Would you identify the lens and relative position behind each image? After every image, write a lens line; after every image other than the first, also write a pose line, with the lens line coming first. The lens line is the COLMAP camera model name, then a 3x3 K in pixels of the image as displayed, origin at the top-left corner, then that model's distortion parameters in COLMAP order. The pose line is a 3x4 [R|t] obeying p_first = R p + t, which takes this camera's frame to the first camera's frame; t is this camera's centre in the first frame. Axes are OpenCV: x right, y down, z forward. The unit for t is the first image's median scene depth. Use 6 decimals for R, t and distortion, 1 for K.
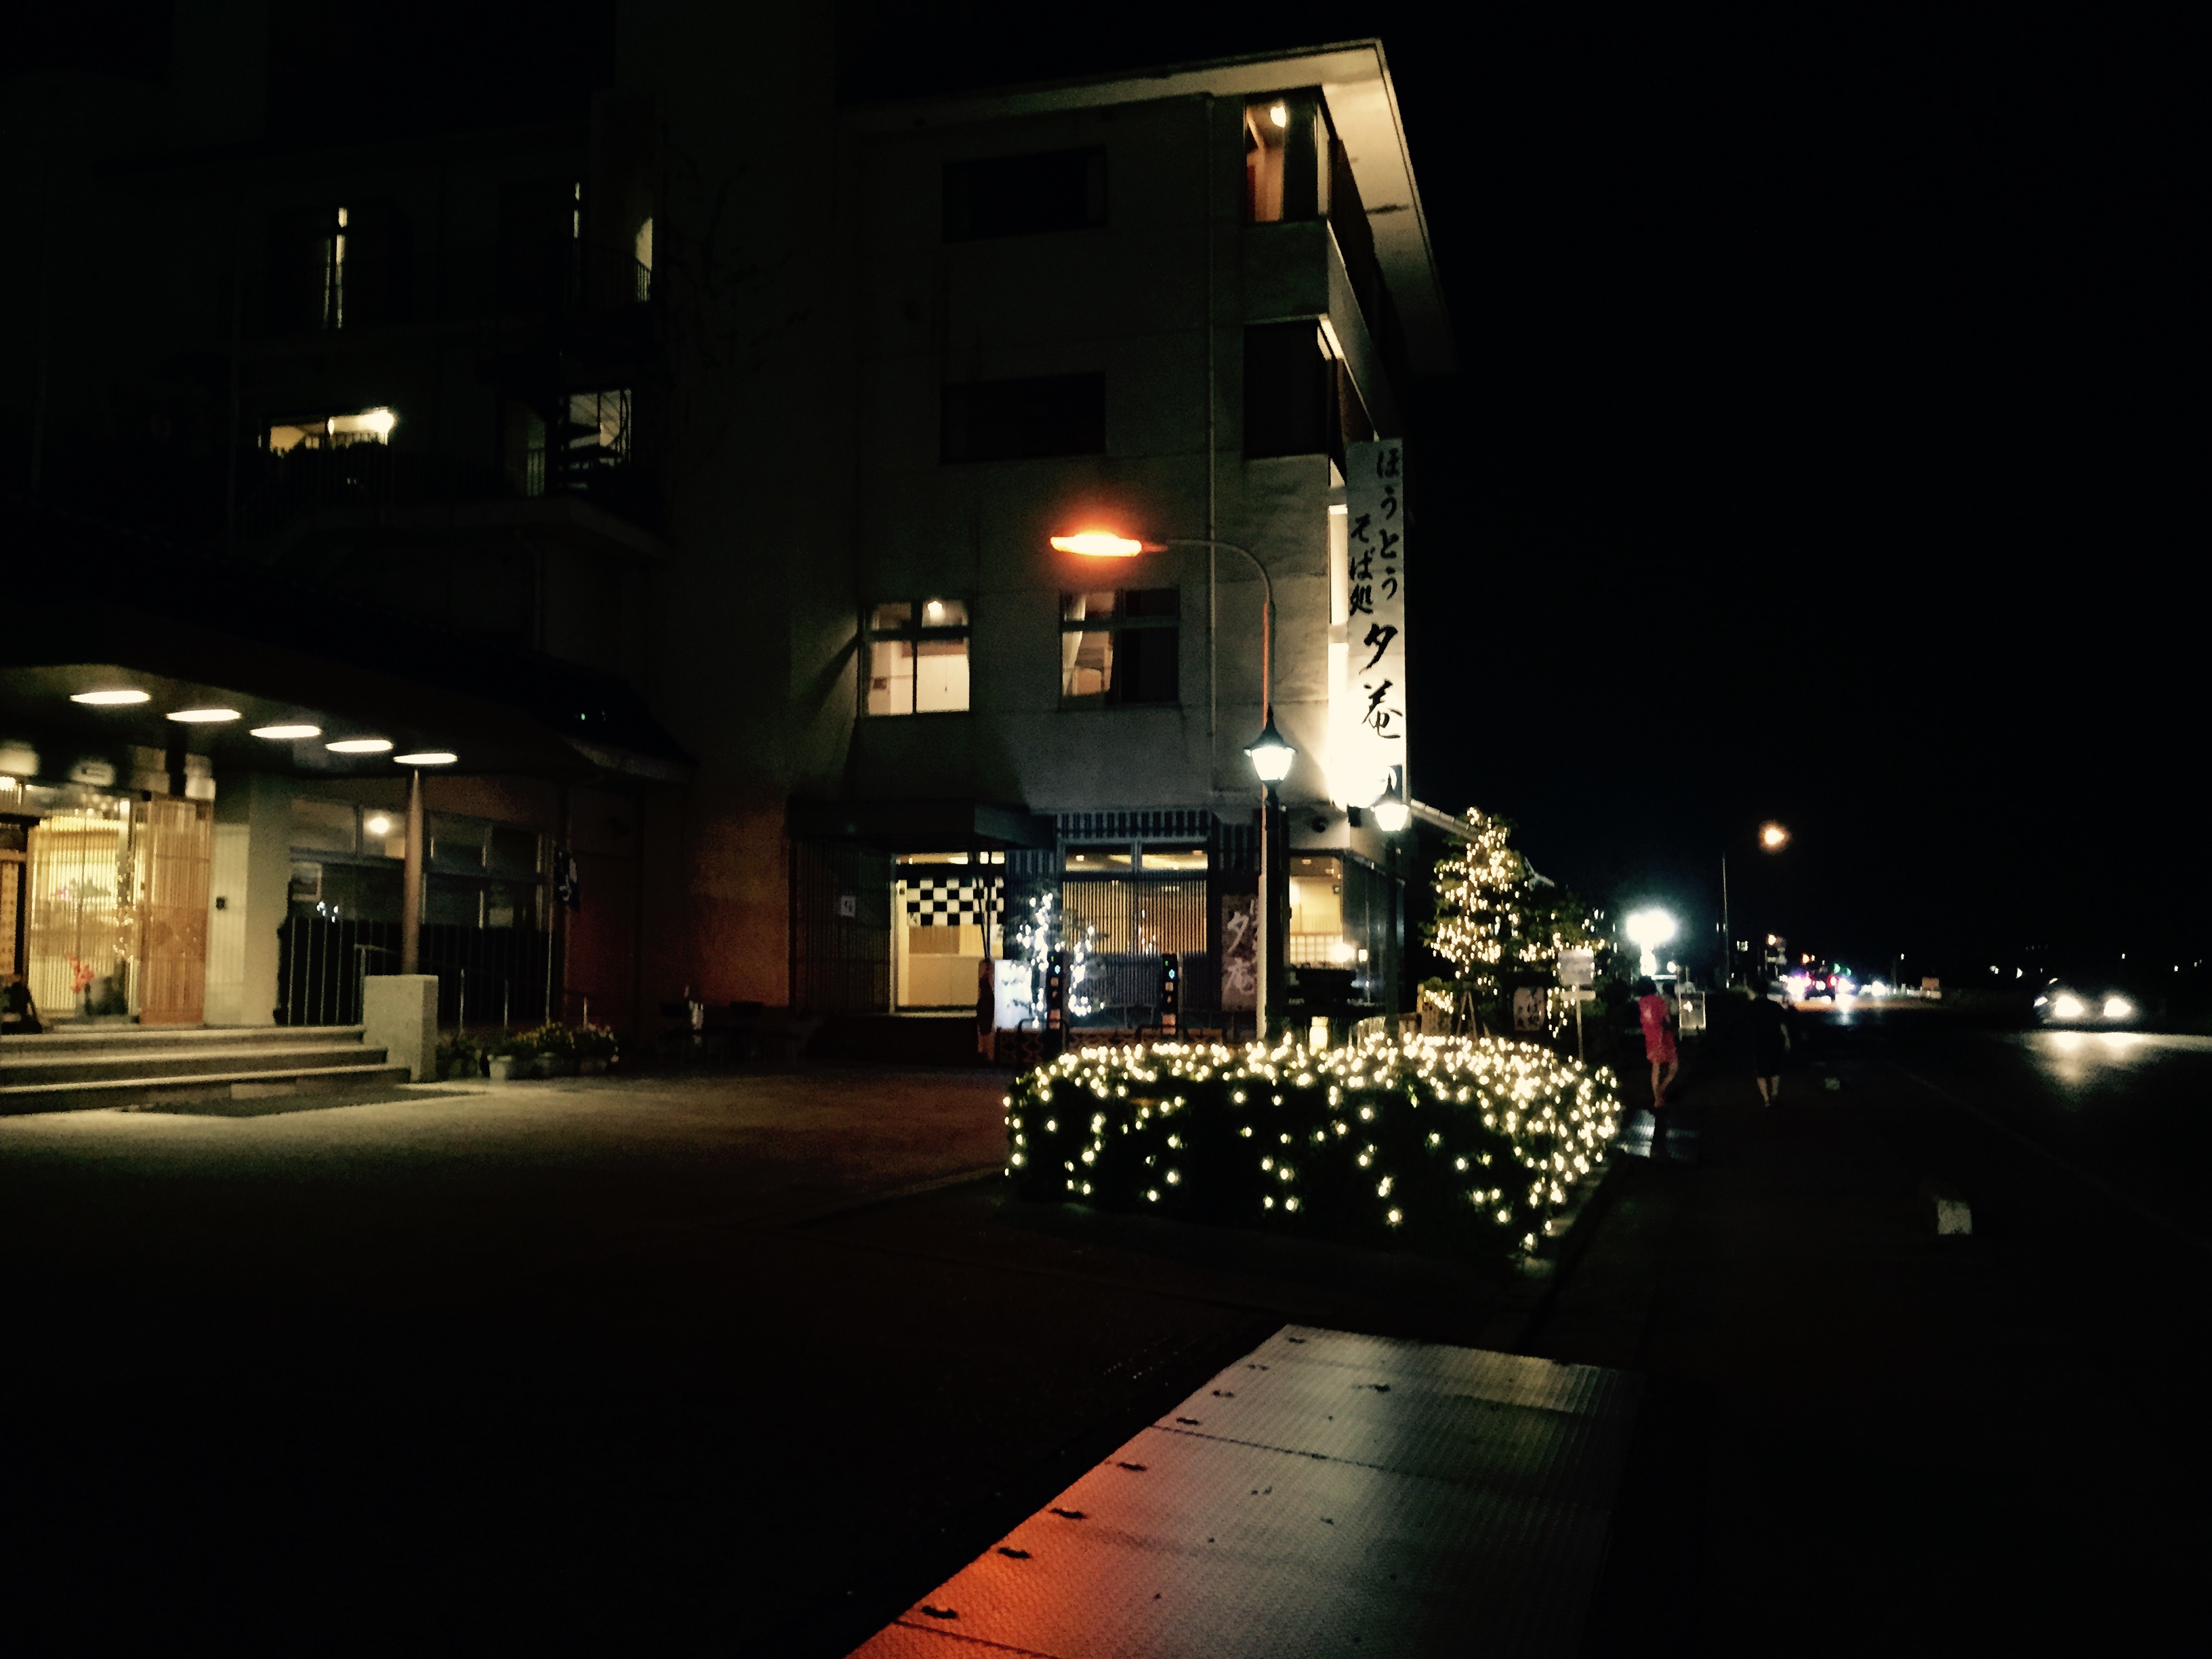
lens RADIAL K [[1842.8, 0, 1113.7], [0, 1842.8, 815.4], [0, 0, 1]] dist [0.043638, -0.094312]
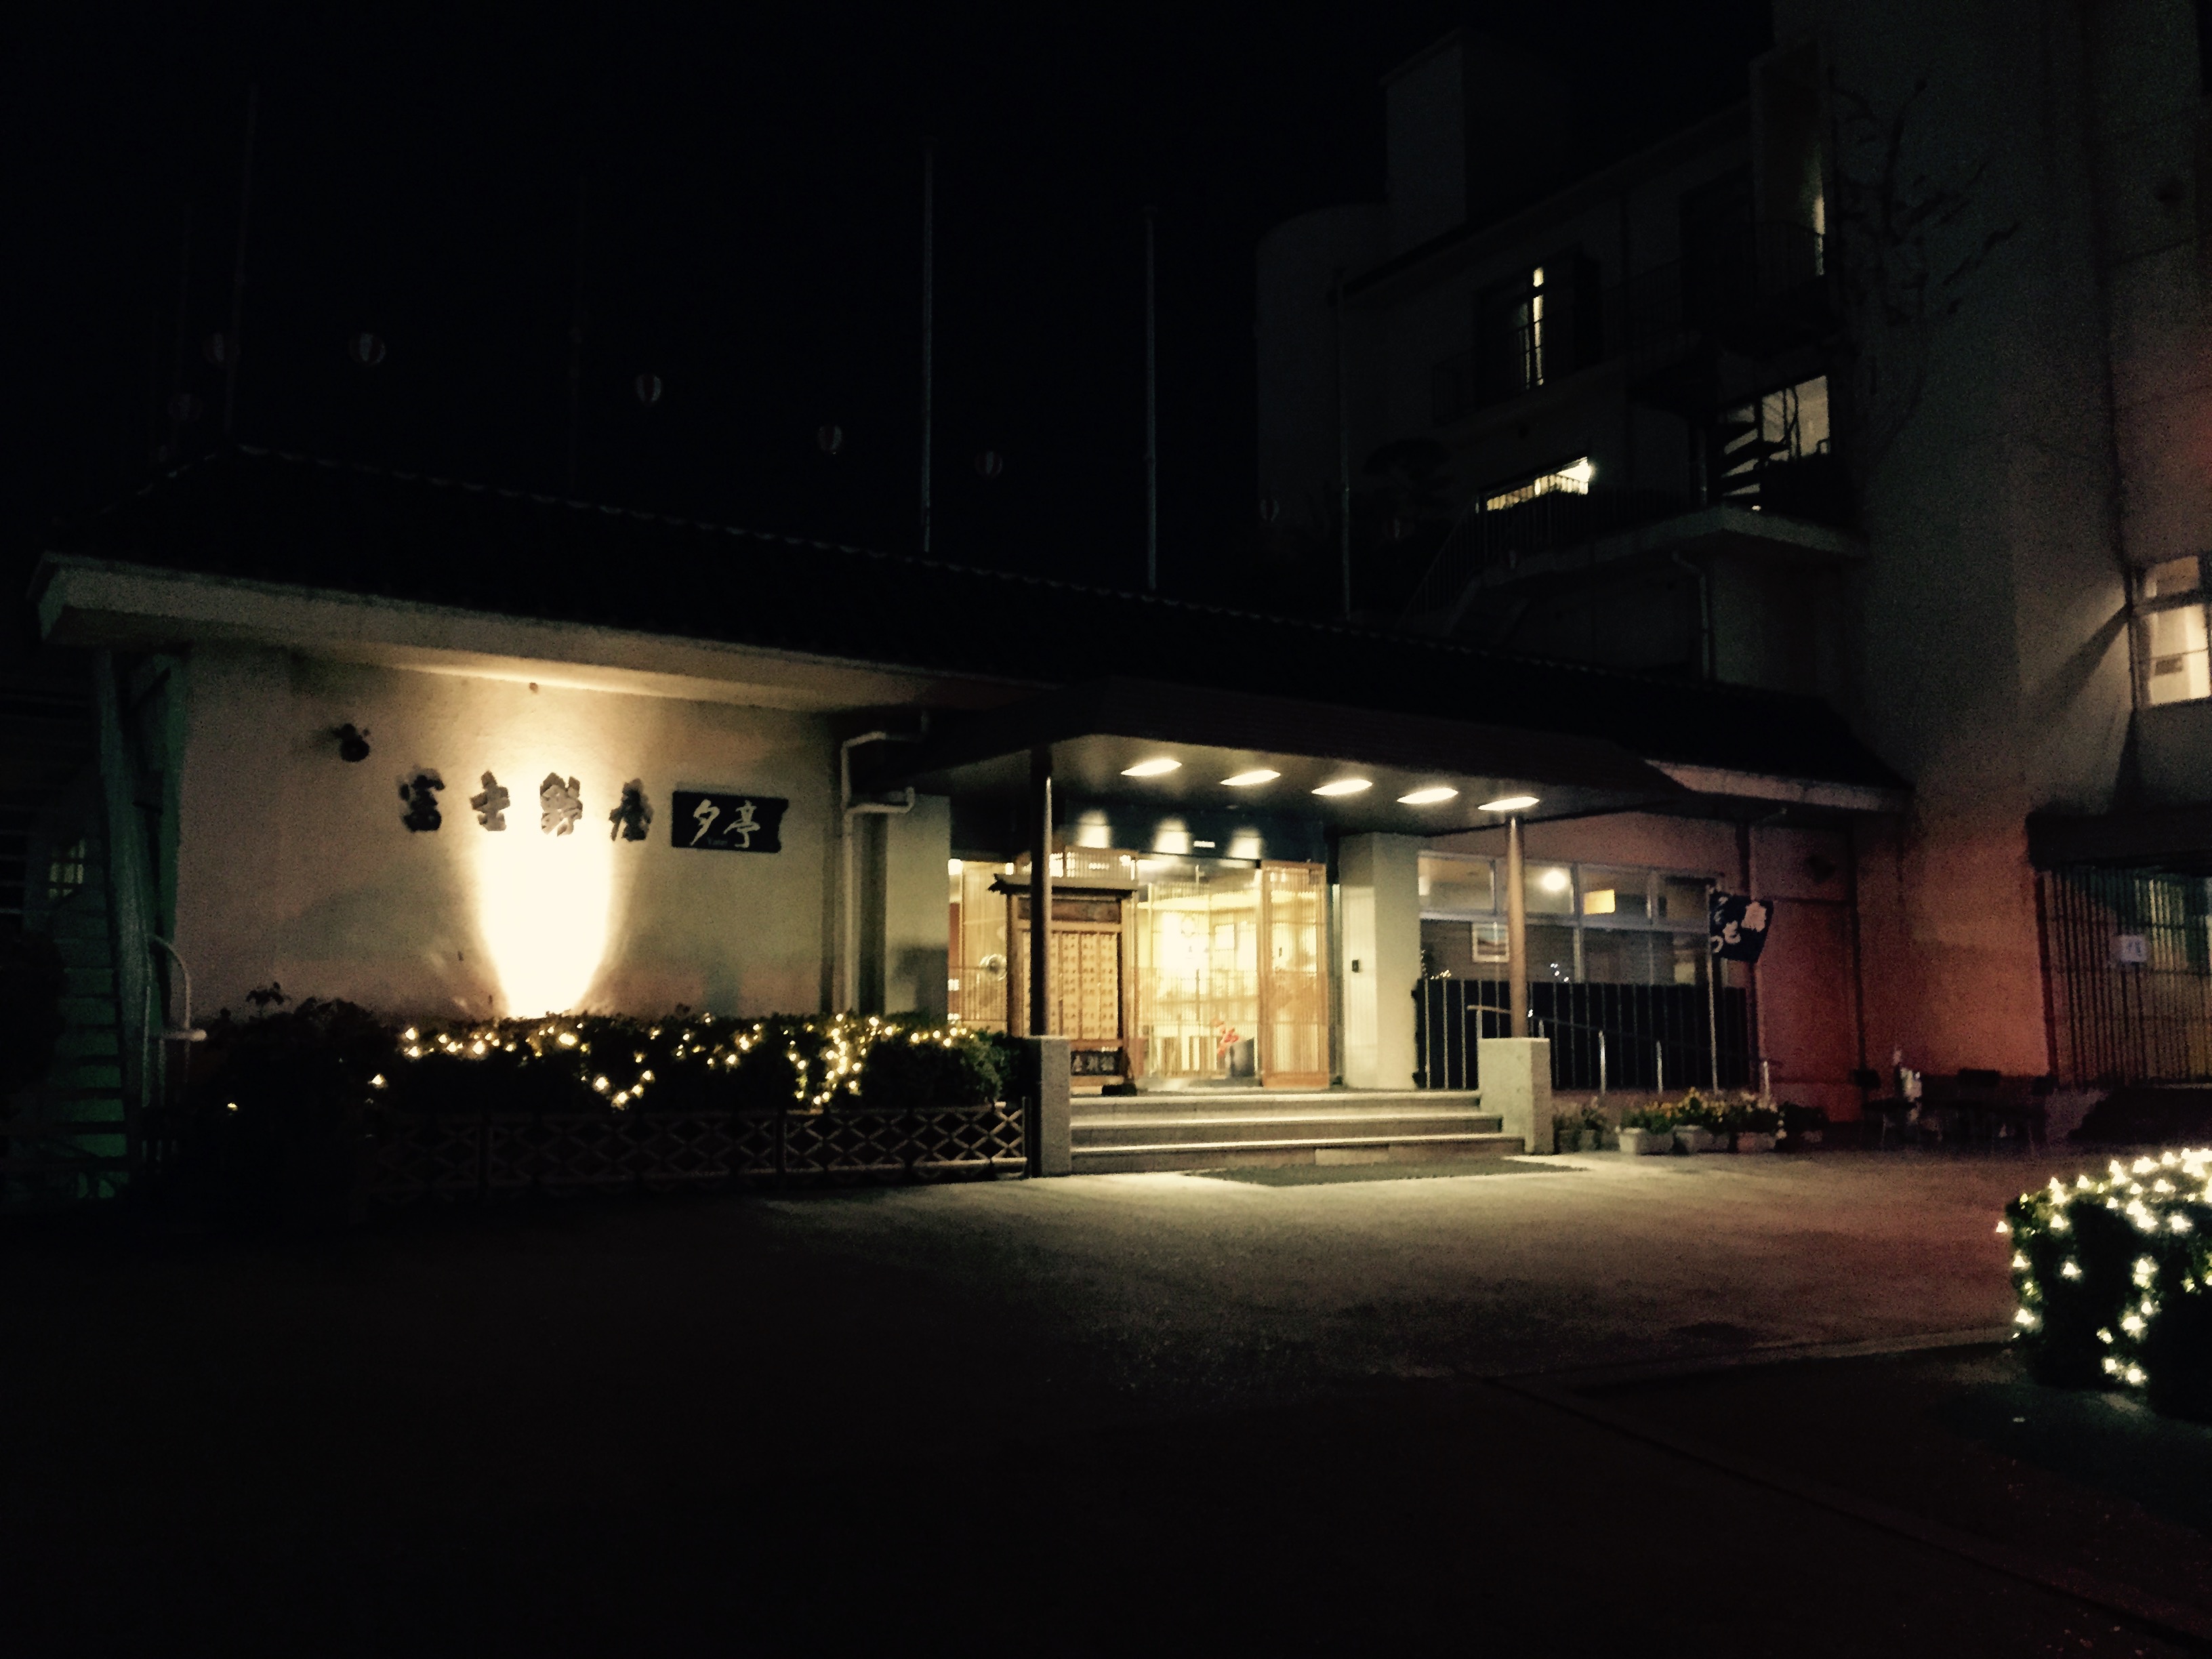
lens RADIAL K [[1842.8, 0, 1111.9], [0, 1842.8, 835.1], [0, 0, 1]] dist [0.043638, -0.094312]
pose [[0.742473, -0.077463, -0.665382, 0.092582], [0.062710, 0.996967, -0.046091, 0.014656], [0.666934, -0.007505, 0.745079, 0.171481]]
